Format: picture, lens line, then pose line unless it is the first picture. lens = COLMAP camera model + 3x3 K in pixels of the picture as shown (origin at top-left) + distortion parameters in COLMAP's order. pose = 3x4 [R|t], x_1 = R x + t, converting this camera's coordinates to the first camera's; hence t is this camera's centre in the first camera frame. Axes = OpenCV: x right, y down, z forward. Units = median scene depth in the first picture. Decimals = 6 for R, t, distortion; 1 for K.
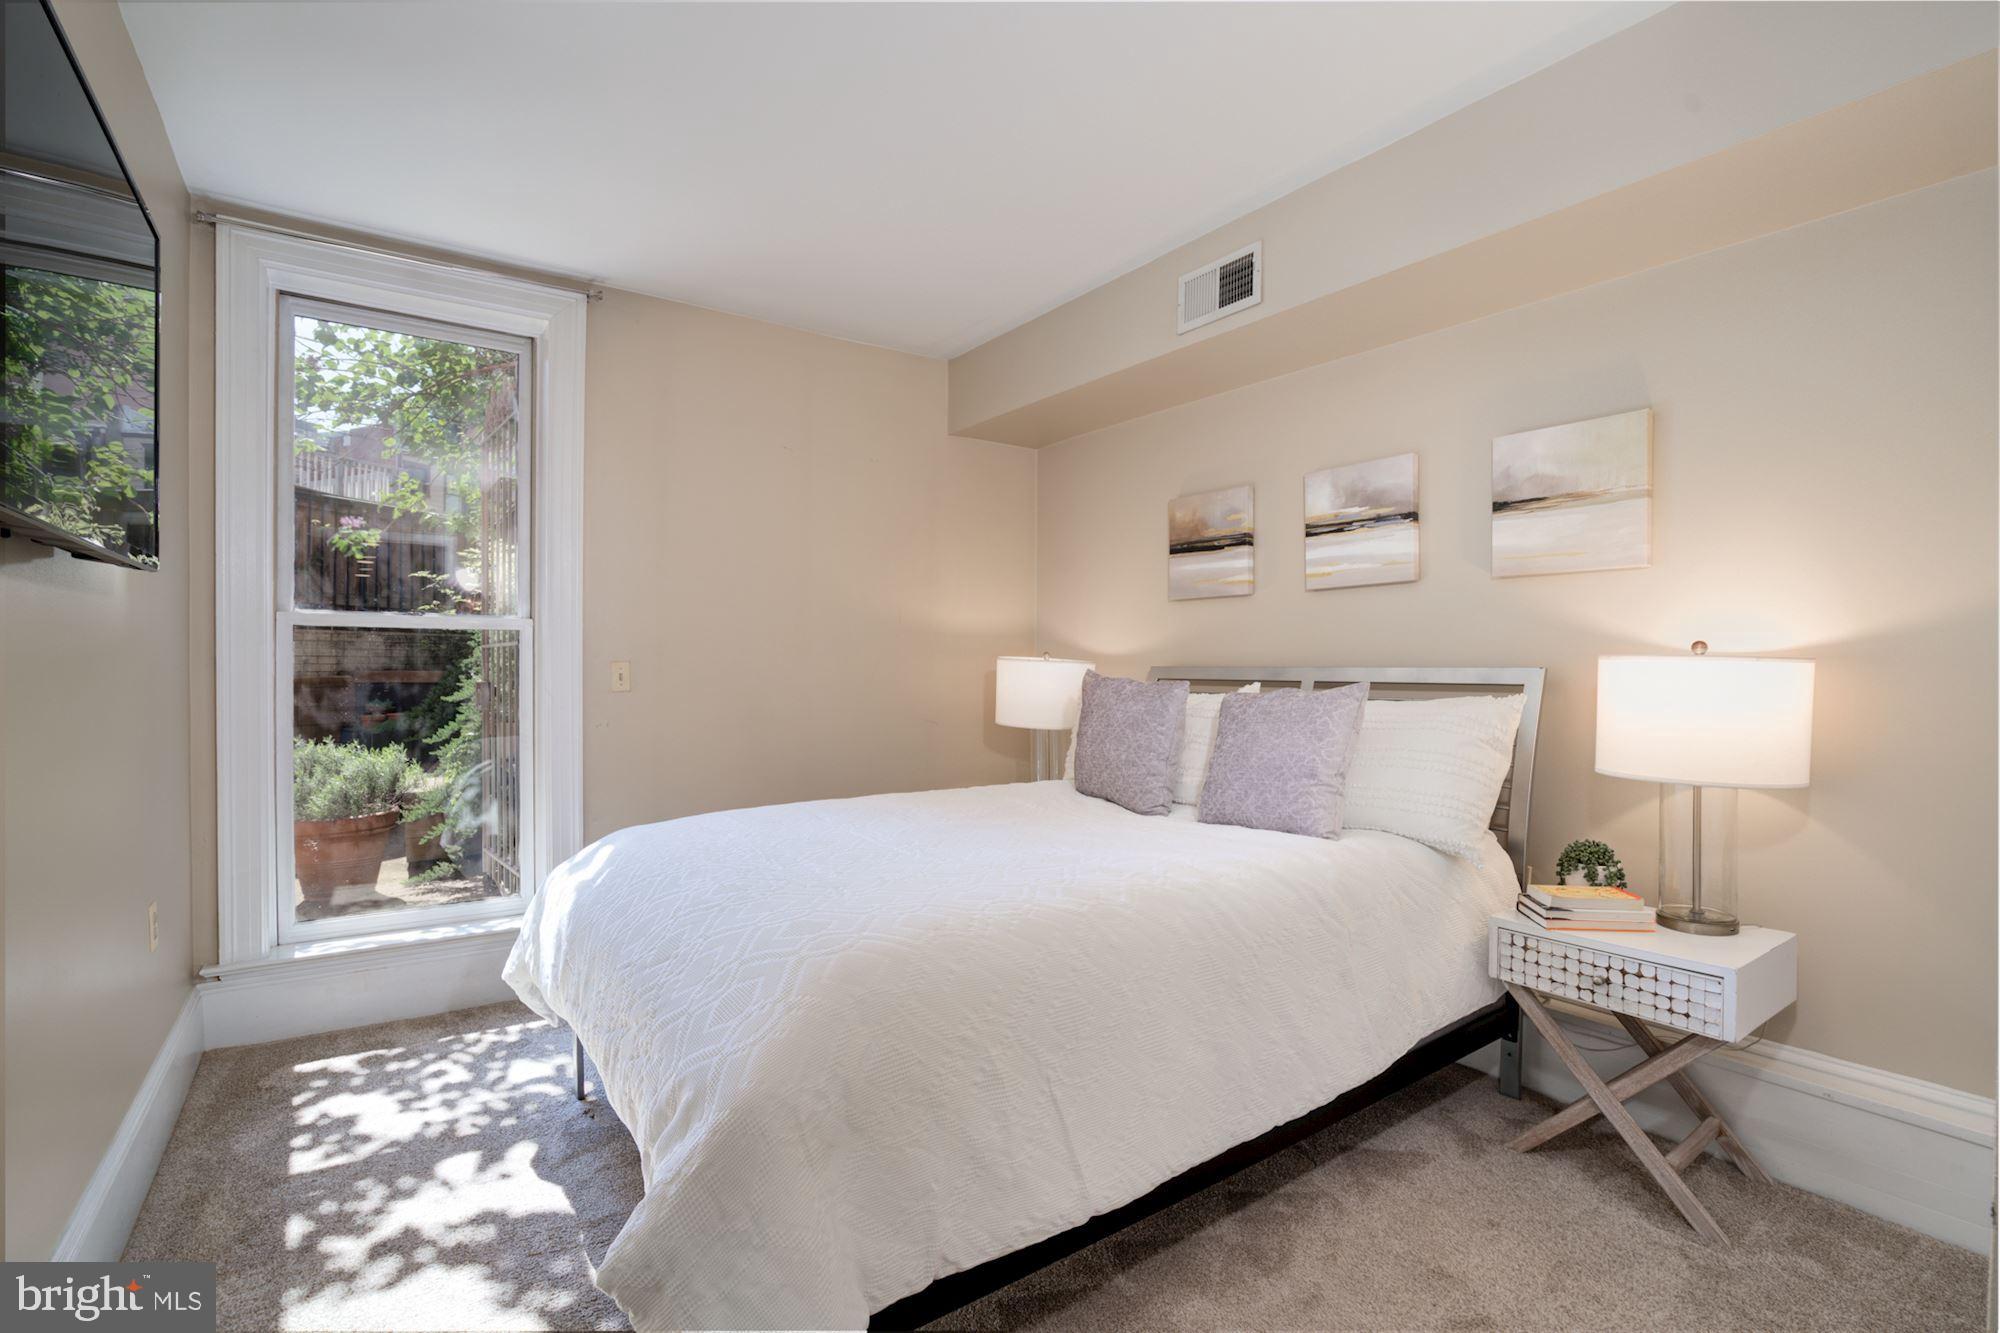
lens RADIAL K [[913.2, 0, 1012.9], [0, 913.2, 663.3], [0, 0, 1]] dist [-0.042177, 0.018930]
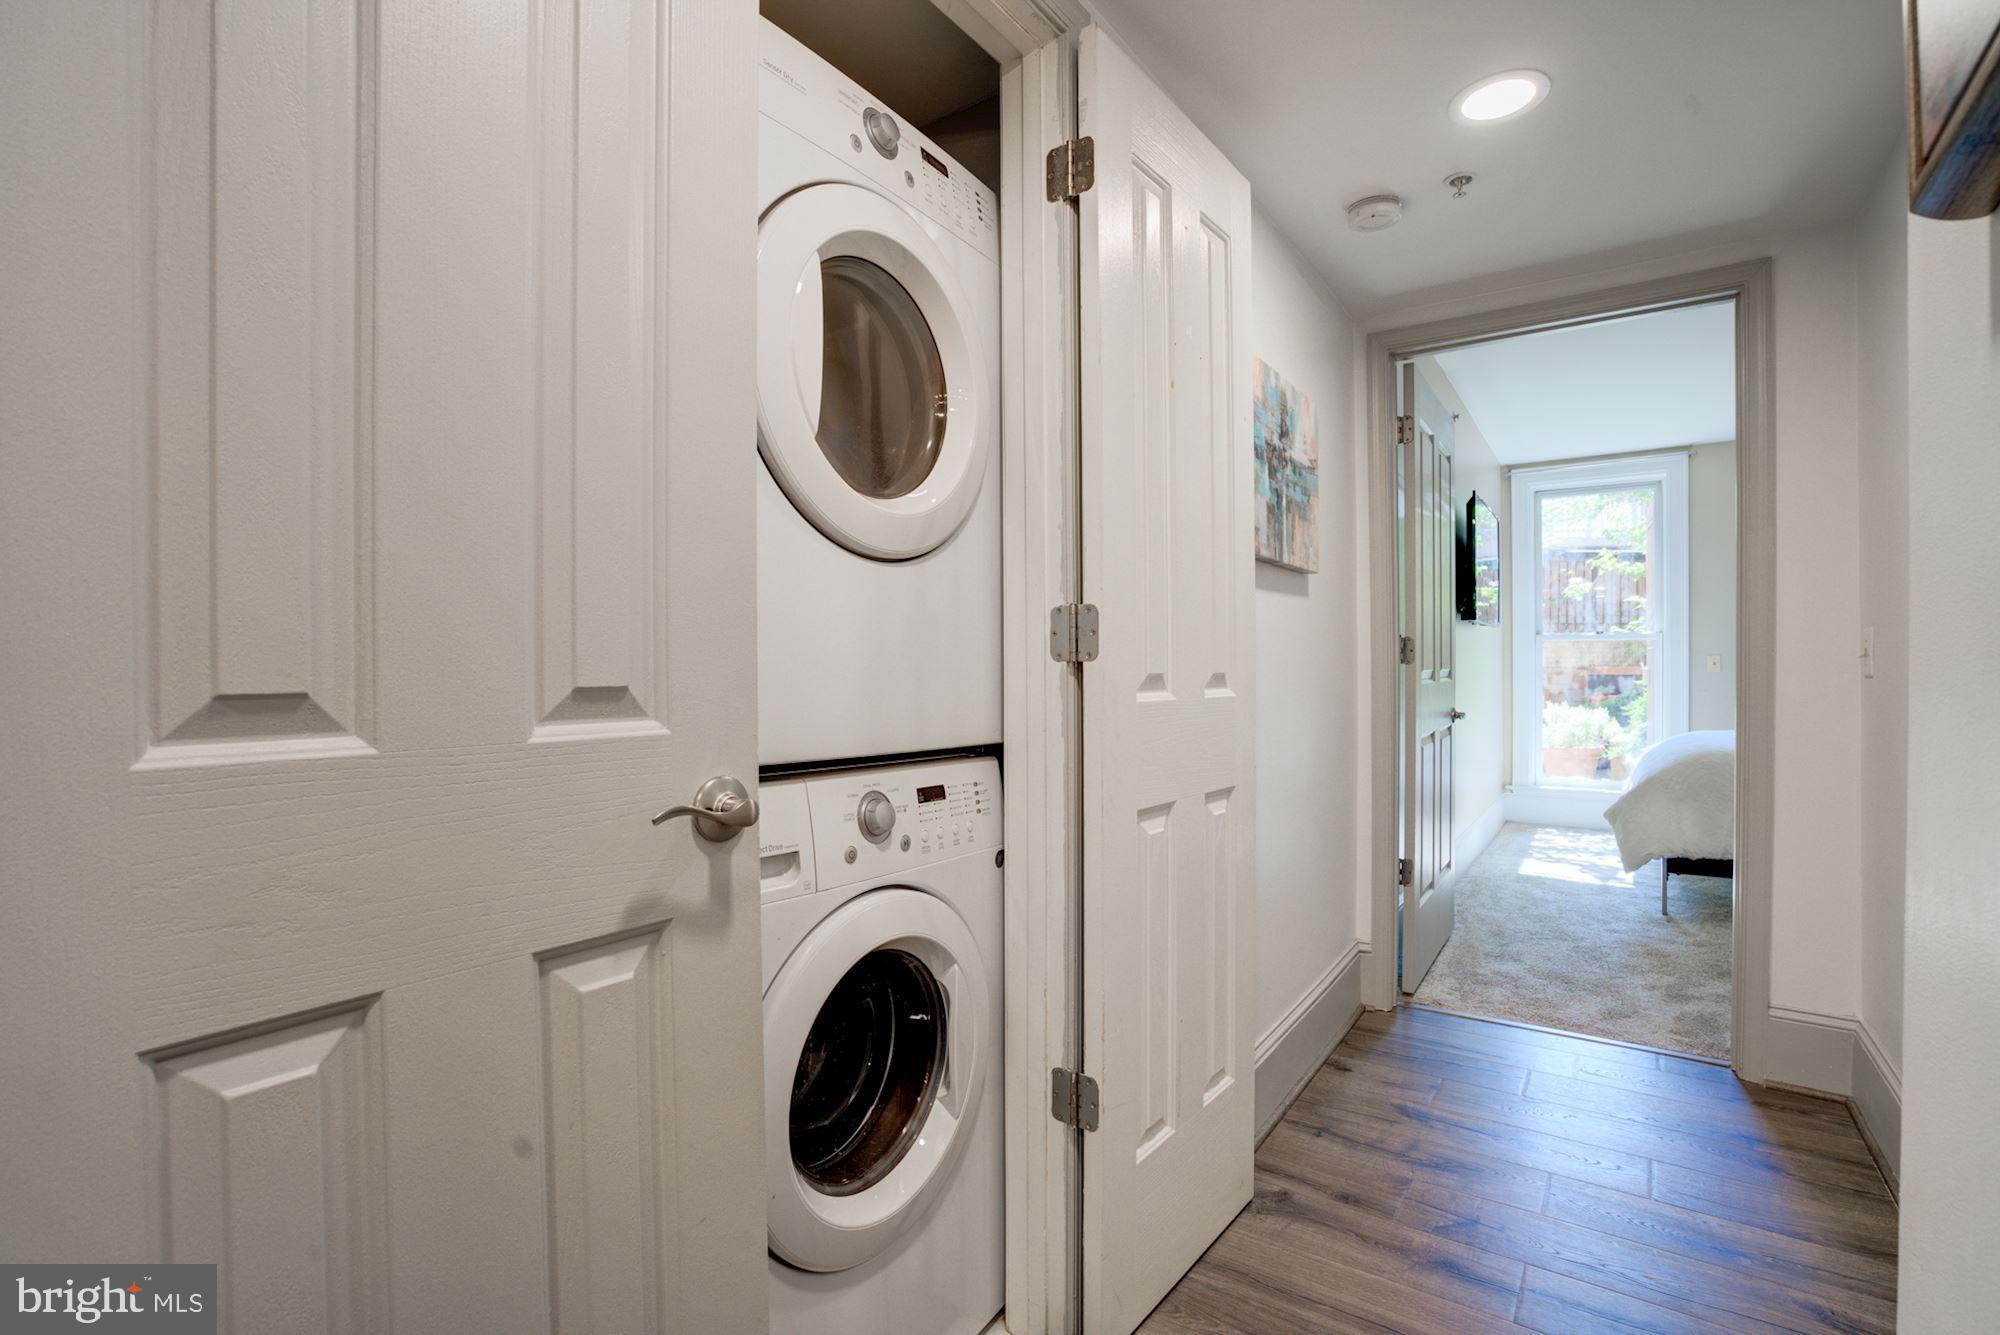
lens RADIAL K [[913.2, 0, 1012.9], [0, 913.2, 664.3], [0, 0, 1]] dist [-0.042177, 0.018930]
pose [[0.329725, 0.005424, -0.944062, 0.743391], [0.012990, 0.999863, 0.010282, -0.034746], [0.943988, -0.015653, 0.329609, -0.828899]]
